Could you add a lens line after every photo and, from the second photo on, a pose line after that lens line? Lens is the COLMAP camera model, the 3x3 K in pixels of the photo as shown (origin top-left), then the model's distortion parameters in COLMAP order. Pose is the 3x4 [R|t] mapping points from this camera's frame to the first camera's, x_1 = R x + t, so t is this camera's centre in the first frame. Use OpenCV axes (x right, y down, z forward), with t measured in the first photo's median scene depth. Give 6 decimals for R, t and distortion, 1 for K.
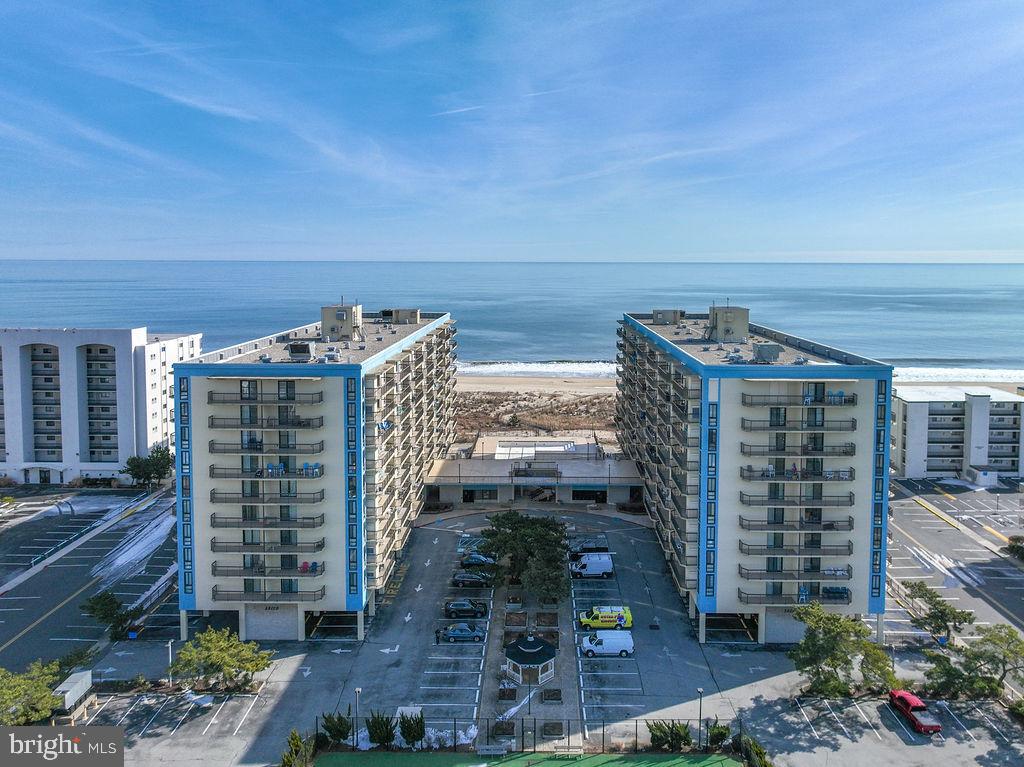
lens RADIAL K [[737.4, 0, 512.6], [0, 737.4, 314.6], [0, 0, 1]] dist [0.003770, 0.005098]
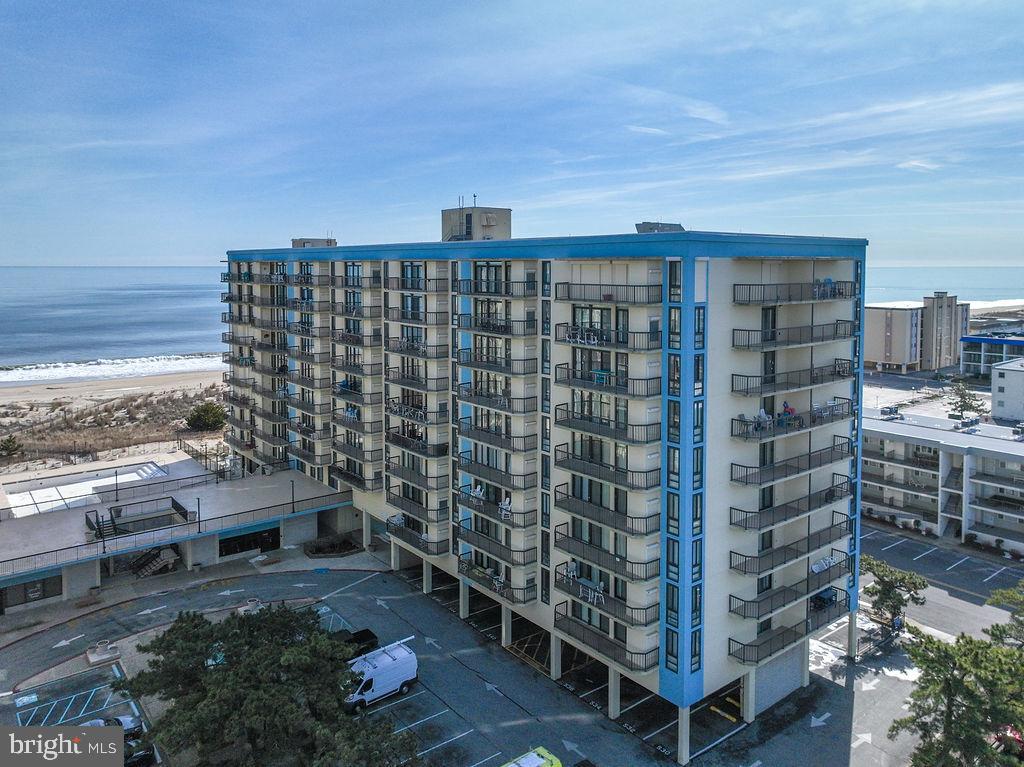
lens RADIAL K [[768.0, 0, 528.6], [0, 768.0, 303.6], [0, 0, 1]] dist [-0.001291, -0.000566]
pose [[0.761571, -0.035664, 0.647100, -0.173252], [0.043828, 0.999033, 0.003479, 0.110579], [-0.646598, 0.025712, 0.762397, 0.650379]]
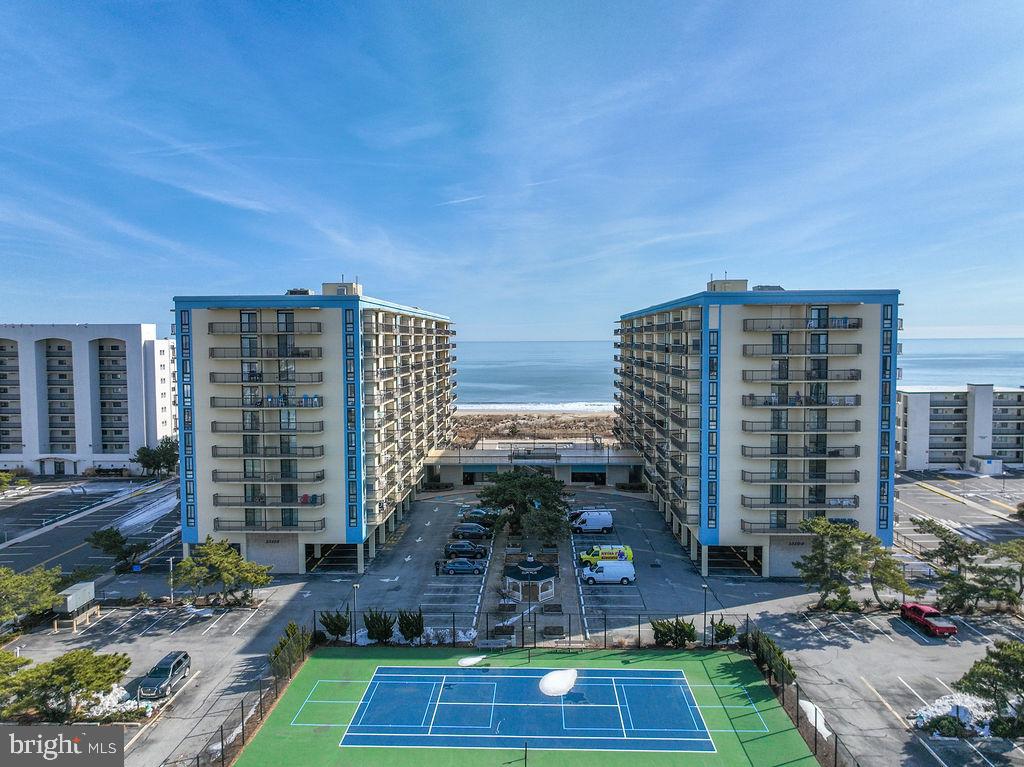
lens RADIAL K [[710.8, 0, 489.7], [0, 710.8, 379.1], [0, 0, 1]] dist [0.004930, 0.004260]
pose [[0.999466, -0.007801, -0.031731, 0.001906], [0.007526, 0.999933, -0.008785, 0.189238], [0.031798, 0.008542, 0.999458, 0.039240]]
